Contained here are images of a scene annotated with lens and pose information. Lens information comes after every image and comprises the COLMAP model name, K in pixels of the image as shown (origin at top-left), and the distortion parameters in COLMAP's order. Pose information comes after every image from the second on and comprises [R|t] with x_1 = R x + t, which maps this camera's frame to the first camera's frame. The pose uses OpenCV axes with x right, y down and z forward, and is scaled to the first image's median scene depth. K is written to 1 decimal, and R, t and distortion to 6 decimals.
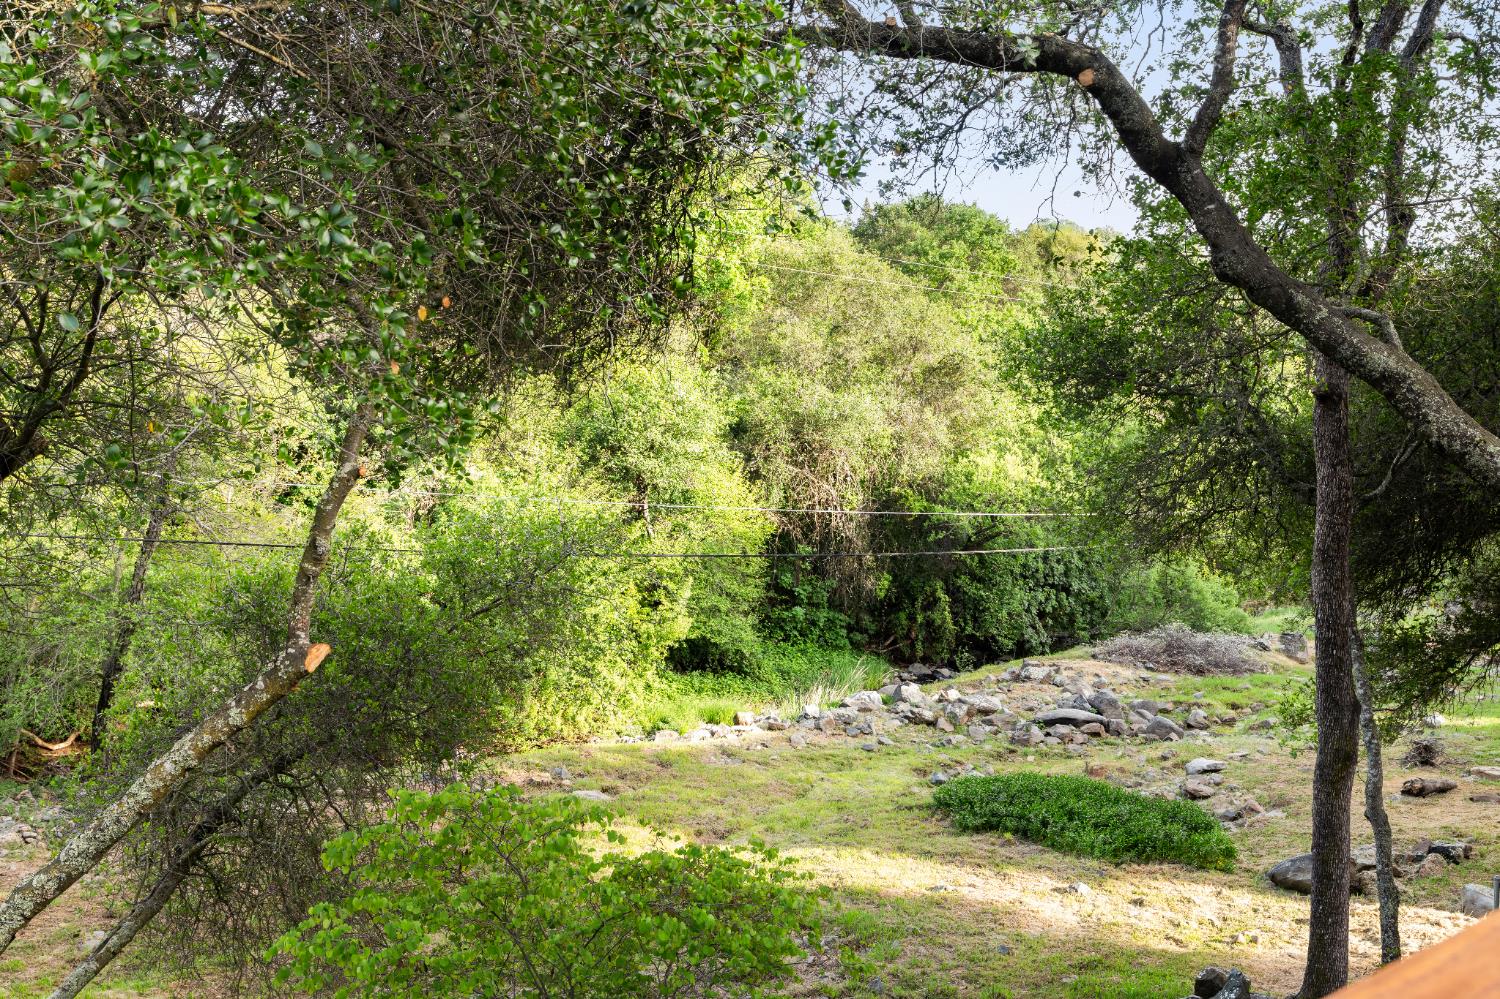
lens RADIAL K [[1666.4, 0, 750.0], [0, 1666.4, 499.5], [0, 0, 1]] dist [0.000629, -0.003865]
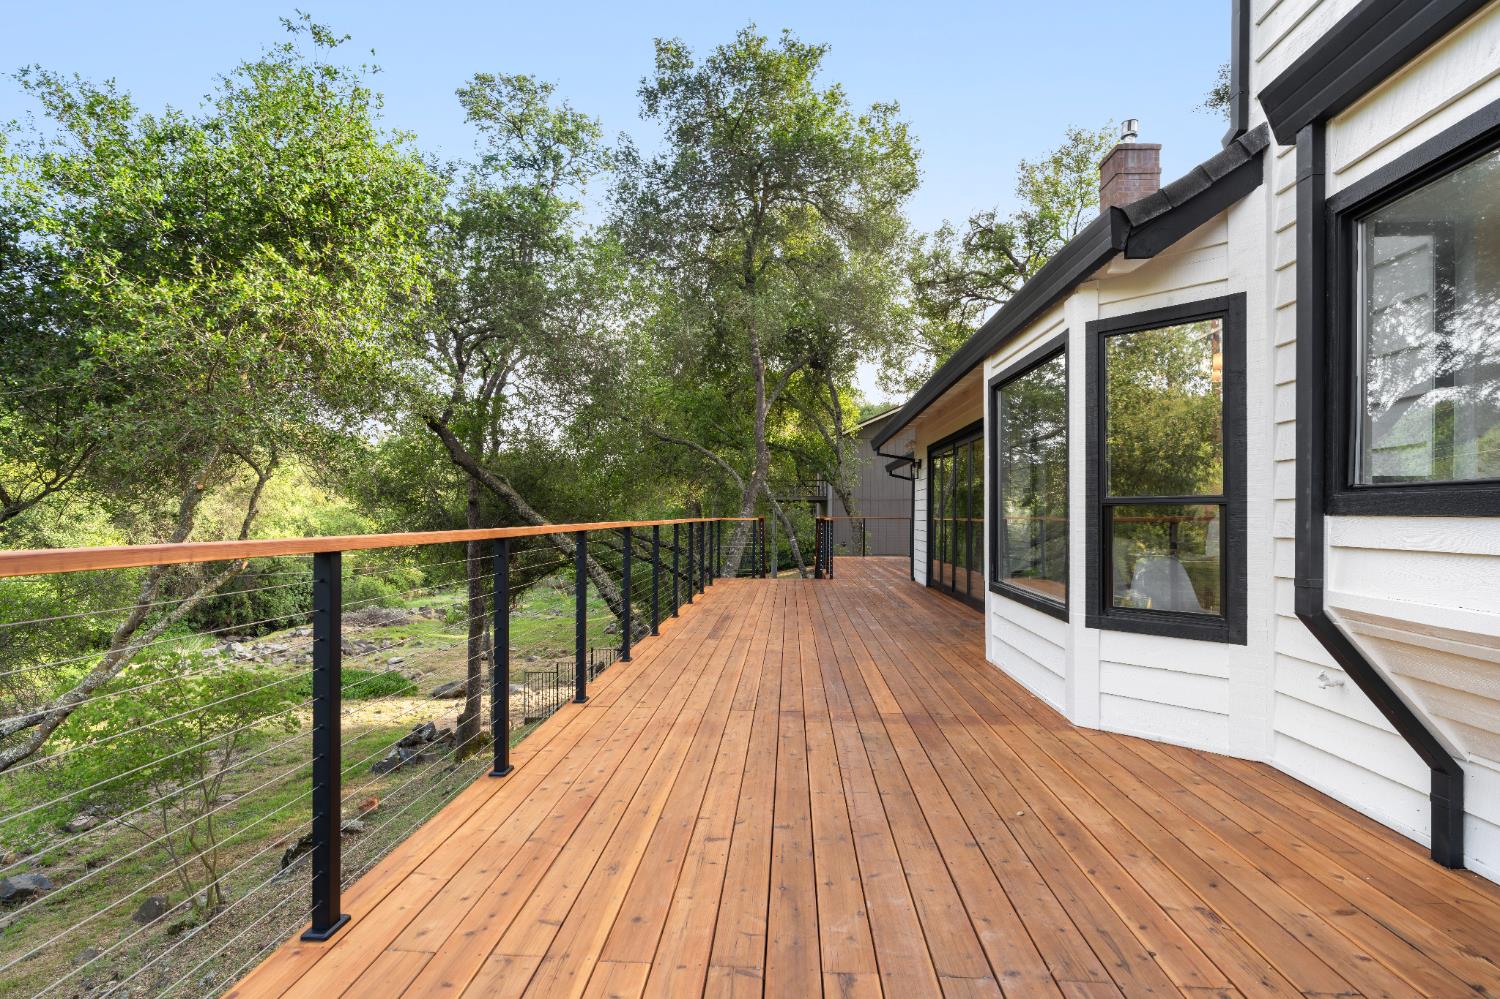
lens RADIAL K [[736.8, 0, 750.0], [0, 736.8, 499.5], [0, 0, 1]] dist [0.000056, 0.000040]
pose [[0.731947, 0.022710, 0.680983, -0.058571], [0.026919, 0.997700, -0.062205, 0.008918], [-0.680830, 0.063862, 0.729652, -0.088705]]
